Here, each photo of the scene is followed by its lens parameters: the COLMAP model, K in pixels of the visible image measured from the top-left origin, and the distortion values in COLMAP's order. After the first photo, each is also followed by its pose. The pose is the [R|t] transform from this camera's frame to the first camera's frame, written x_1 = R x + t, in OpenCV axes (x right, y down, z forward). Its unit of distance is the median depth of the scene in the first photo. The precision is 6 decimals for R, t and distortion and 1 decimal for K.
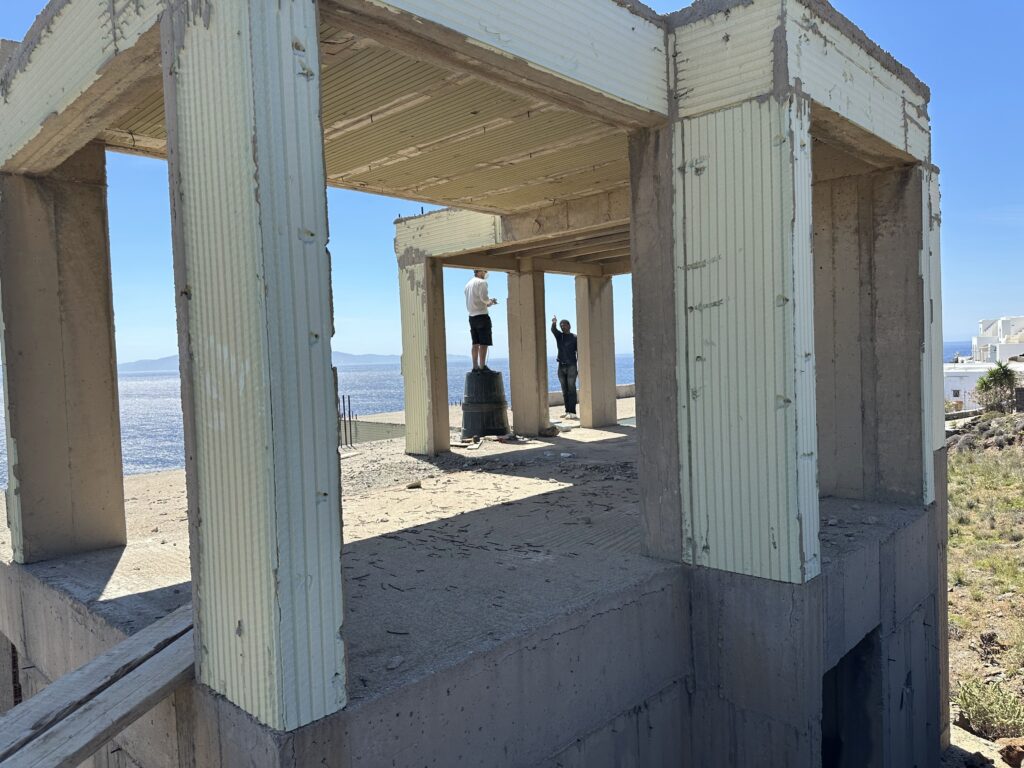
lens RADIAL K [[726.8, 0, 516.6], [0, 726.8, 384.7], [0, 0, 1]] dist [0.006442, -0.006751]
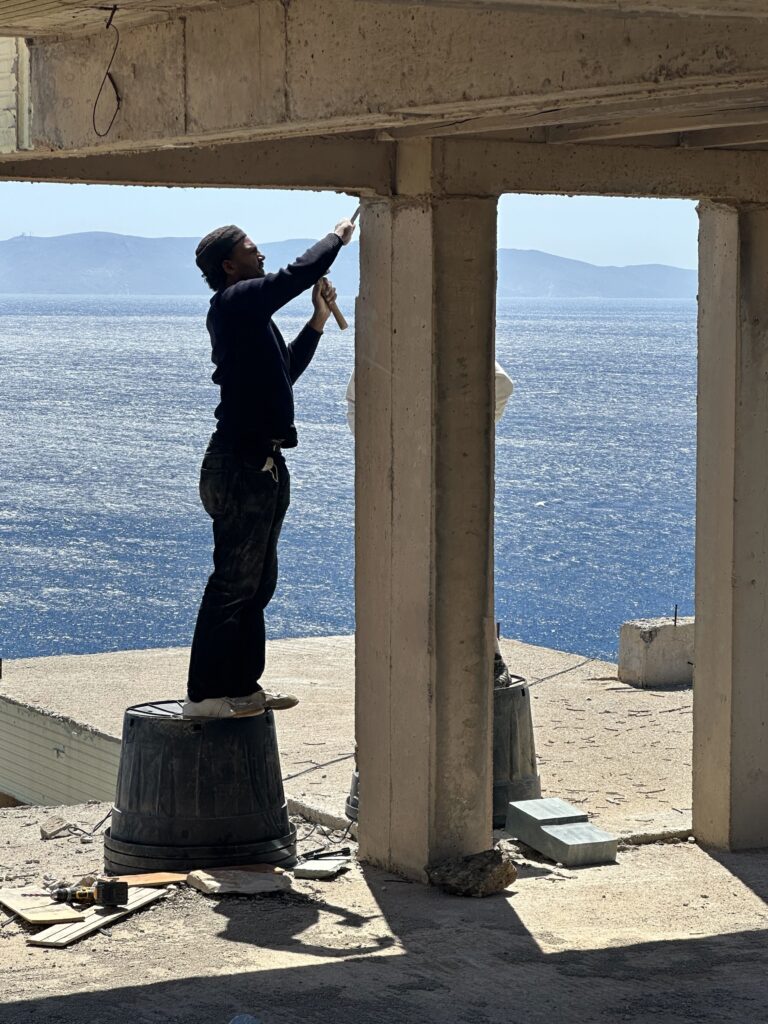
lens RADIAL K [[2818.0, 0, 385.5], [0, 2818.0, 515.1], [0, 0, 1]] dist [0.066448, 0.000000]
pose [[0.963555, 0.063859, -0.259775, 0.505247], [-0.053947, 0.997524, 0.045113, -0.185677], [0.262013, -0.029455, 0.964615, 0.203696]]
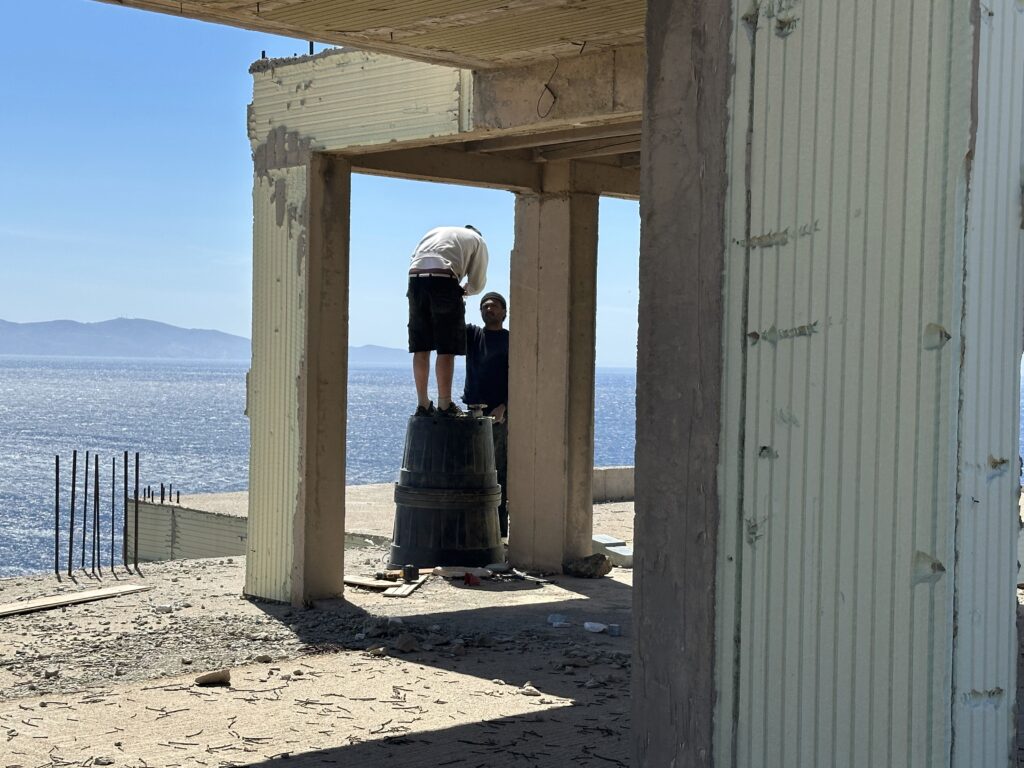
lens RADIAL K [[1700.1, 0, 507.6], [0, 1700.1, 379.1], [0, 0, 1]] dist [0.041448, 0.000000]
pose [[0.996278, 0.057744, -0.063997, 0.111395], [-0.059592, 0.997848, -0.027359, -0.029585], [0.062279, 0.031071, 0.997575, -0.022992]]
